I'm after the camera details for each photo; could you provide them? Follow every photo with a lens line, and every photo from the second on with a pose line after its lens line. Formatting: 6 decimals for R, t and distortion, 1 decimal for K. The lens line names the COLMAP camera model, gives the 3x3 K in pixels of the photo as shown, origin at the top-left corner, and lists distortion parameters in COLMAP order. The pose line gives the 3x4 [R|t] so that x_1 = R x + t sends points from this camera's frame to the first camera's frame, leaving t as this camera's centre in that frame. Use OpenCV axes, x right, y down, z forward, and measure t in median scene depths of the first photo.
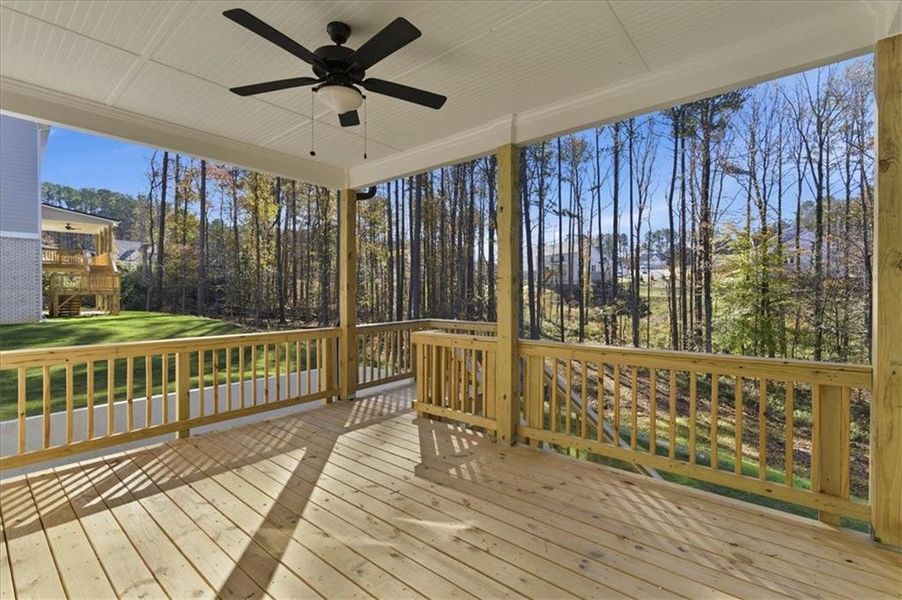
lens RADIAL K [[408.3, 0, 451.0], [0, 408.3, 300.0], [0, 0, 1]] dist [0.001481, 0.001287]
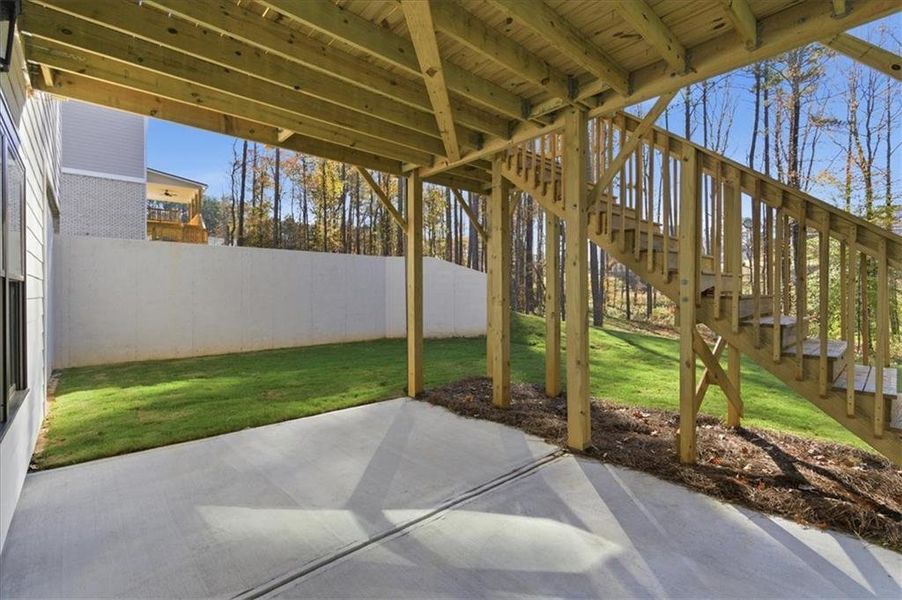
lens RADIAL K [[408.3, 0, 451.0], [0, 408.3, 300.0], [0, 0, 1]] dist [0.001481, 0.001287]
pose [[0.989888, -0.004833, -0.141771, -0.000679], [0.004318, 0.999983, -0.003944, 0.057382], [0.141787, 0.003292, 0.989892, -0.000965]]
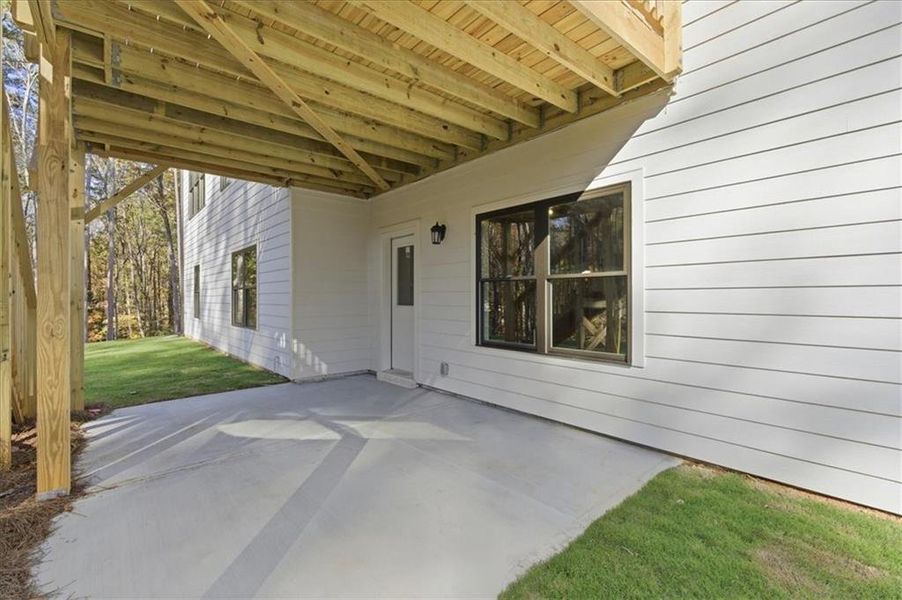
lens RADIAL K [[408.3, 0, 451.0], [0, 408.3, 300.0], [0, 0, 1]] dist [0.001481, 0.001287]
pose [[-0.985712, -0.002384, 0.168423, -1.222807], [-0.000320, 0.999925, 0.012283, 0.043898], [-0.168439, 0.012053, -0.985638, 2.983206]]
